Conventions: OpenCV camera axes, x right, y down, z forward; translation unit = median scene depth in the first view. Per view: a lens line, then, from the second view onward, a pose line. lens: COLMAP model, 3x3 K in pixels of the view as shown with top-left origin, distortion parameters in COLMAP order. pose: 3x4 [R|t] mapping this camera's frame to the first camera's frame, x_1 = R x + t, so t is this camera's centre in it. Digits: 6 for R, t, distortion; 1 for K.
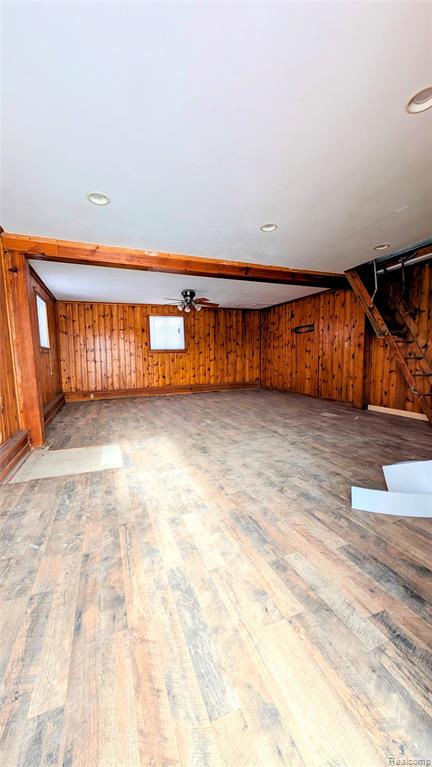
lens RADIAL K [[288.5, 0, 214.3], [0, 288.5, 388.6], [0, 0, 1]] dist [0.000304, 0.000416]
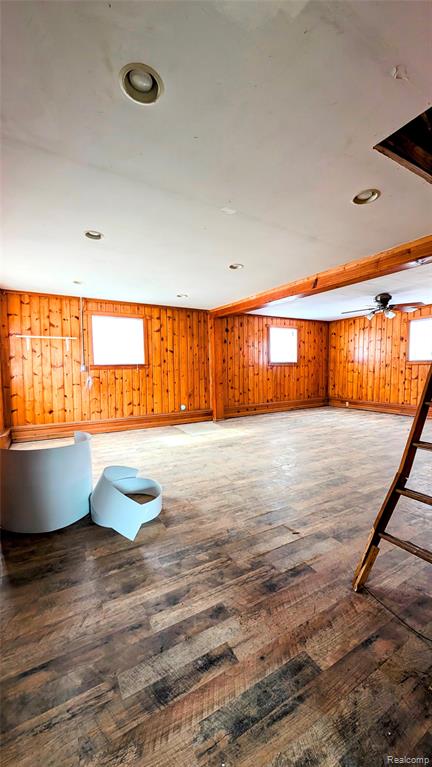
lens RADIAL K [[288.5, 0, 214.4], [0, 288.5, 384.1], [0, 0, 1]] dist [0.000304, 0.000416]
pose [[0.141397, 0.083714, -0.986407, 0.568626], [-0.100377, 0.992495, 0.069842, -0.071987], [0.984851, 0.089137, 0.148739, 0.334071]]
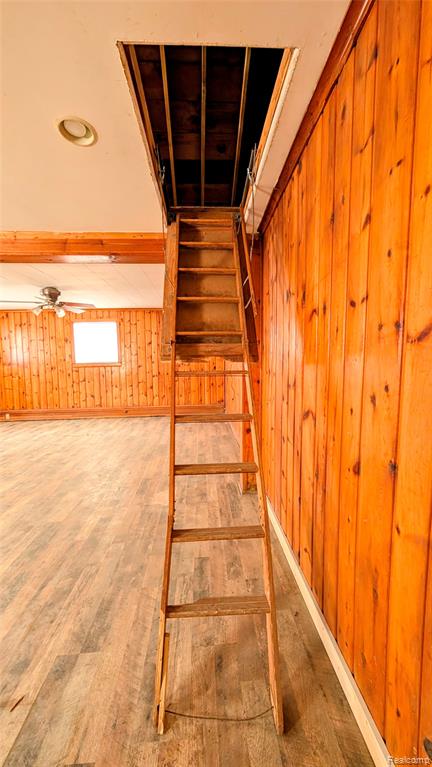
lens RADIAL K [[288.5, 0, 216.8], [0, 288.5, 384.5], [0, 0, 1]] dist [0.000304, 0.000416]
pose [[0.950111, 0.030282, -0.310439, 0.449184], [-0.036321, 0.999246, -0.013687, -0.080788], [0.309790, 0.024280, 0.950495, 0.355346]]
